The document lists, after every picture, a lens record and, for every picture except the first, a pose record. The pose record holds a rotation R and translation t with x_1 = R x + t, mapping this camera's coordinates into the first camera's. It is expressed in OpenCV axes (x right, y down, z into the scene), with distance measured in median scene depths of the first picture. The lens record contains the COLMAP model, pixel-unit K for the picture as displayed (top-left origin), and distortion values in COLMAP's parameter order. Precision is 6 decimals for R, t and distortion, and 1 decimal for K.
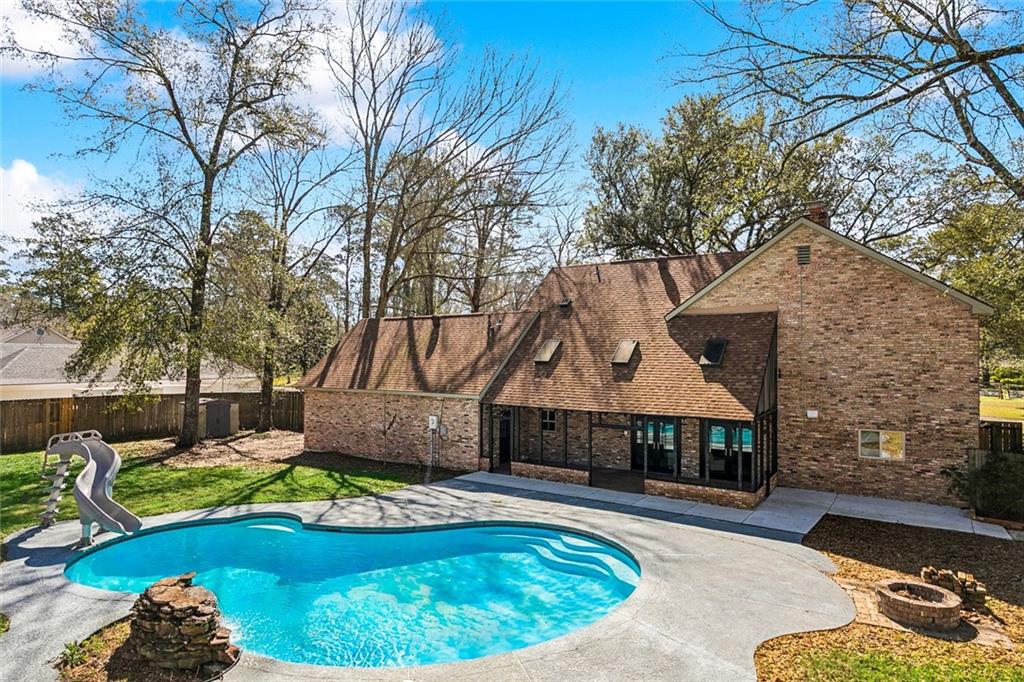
lens RADIAL K [[653.6, 0, 512.0], [0, 653.6, 341.0], [0, 0, 1]] dist [-0.001446, 0.002994]
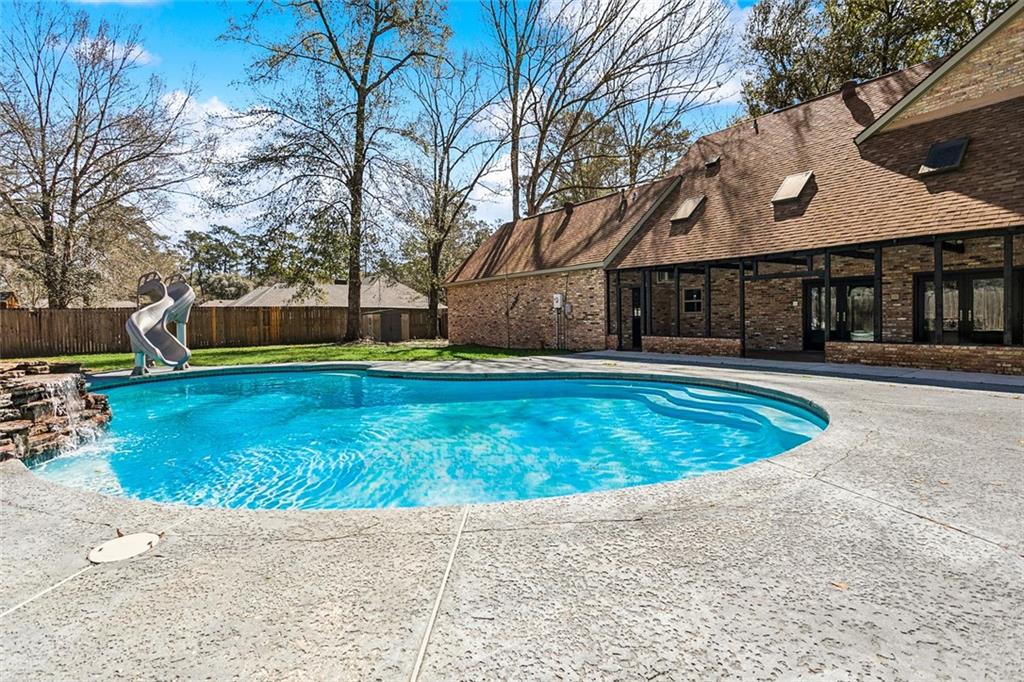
lens RADIAL K [[497.8, 0, 512.0], [0, 497.8, 341.0], [0, 0, 1]] dist [0.020552, 0.000175]
pose [[0.941123, -0.017712, -0.337601, 0.057189], [0.029815, 0.999084, 0.030698, 0.161863], [0.336748, -0.038956, 0.940788, 0.321865]]
